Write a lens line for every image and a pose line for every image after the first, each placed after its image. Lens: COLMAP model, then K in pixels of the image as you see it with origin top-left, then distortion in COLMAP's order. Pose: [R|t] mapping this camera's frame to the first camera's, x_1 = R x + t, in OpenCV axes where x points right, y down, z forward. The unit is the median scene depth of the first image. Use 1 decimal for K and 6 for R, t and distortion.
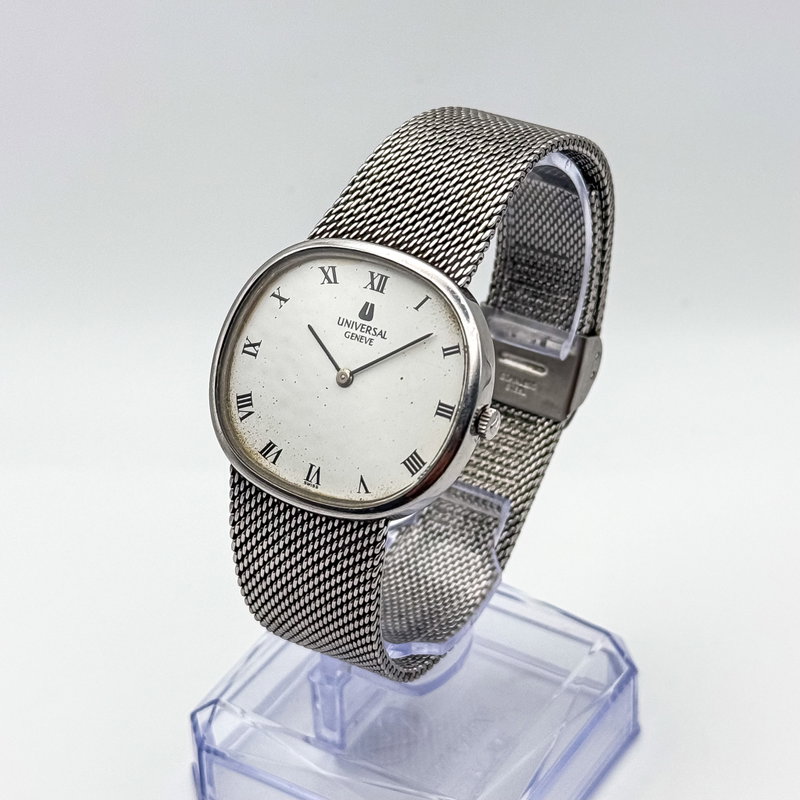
lens RADIAL K [[2065.0, 0, 400.0], [0, 2065.0, 400.0], [0, 0, 1]] dist [0.318301, -0.105484]
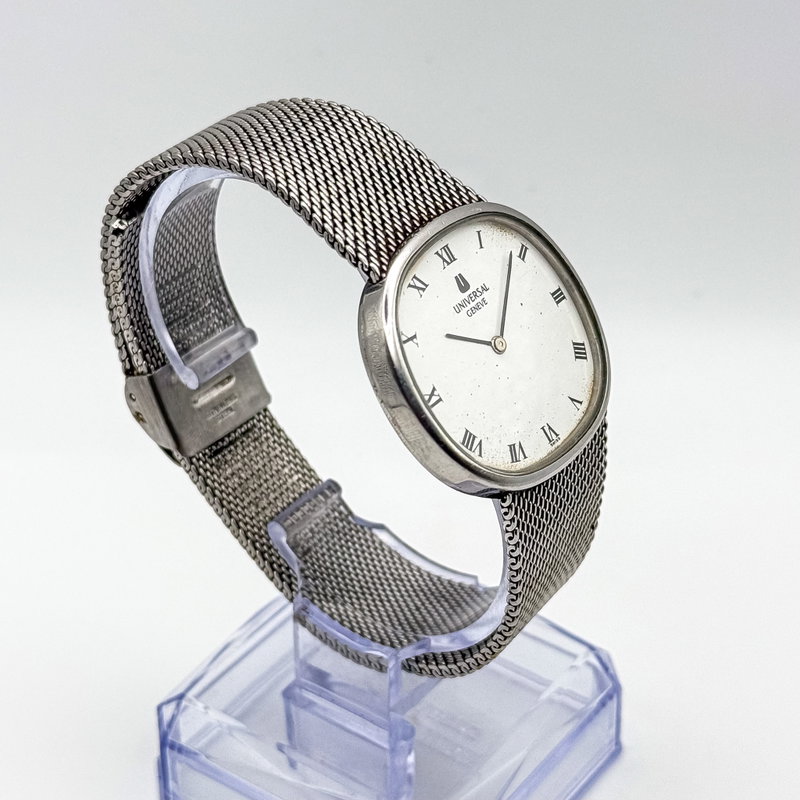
lens RADIAL K [[2004.9, 0, 400.0], [0, 2004.9, 400.0], [0, 0, 1]] dist [0.390034, -0.541839]
pose [[0.067012, -0.539477, 0.839330, -0.833924], [0.562259, 0.715349, 0.414898, -0.408649], [-0.824242, 0.444117, 0.351263, 0.708367]]
